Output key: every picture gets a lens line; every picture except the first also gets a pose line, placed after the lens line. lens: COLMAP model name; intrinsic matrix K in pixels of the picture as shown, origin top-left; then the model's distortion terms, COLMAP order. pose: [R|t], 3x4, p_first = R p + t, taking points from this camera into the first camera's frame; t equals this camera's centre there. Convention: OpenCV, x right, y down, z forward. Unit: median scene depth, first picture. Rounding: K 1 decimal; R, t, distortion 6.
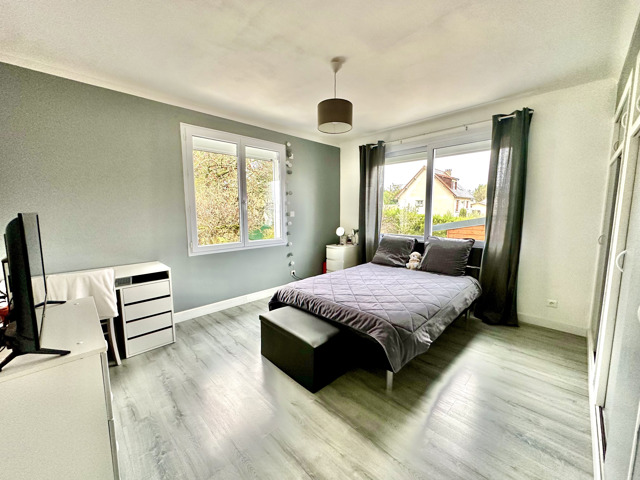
lens RADIAL K [[255.4, 0, 321.0], [0, 255.4, 238.2], [0, 0, 1]] dist [-0.003734, -0.000389]
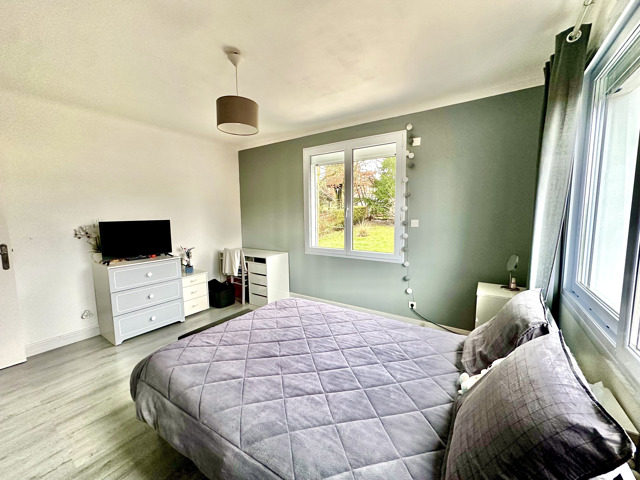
lens RADIAL K [[255.4, 0, 321.1], [0, 255.4, 241.5], [0, 0, 1]] dist [-0.003734, -0.000389]
pose [[0.195244, 0.105423, -0.975072, 0.557800], [-0.105551, 0.990690, 0.085976, -0.081774], [0.975058, 0.086133, 0.204554, 0.630913]]
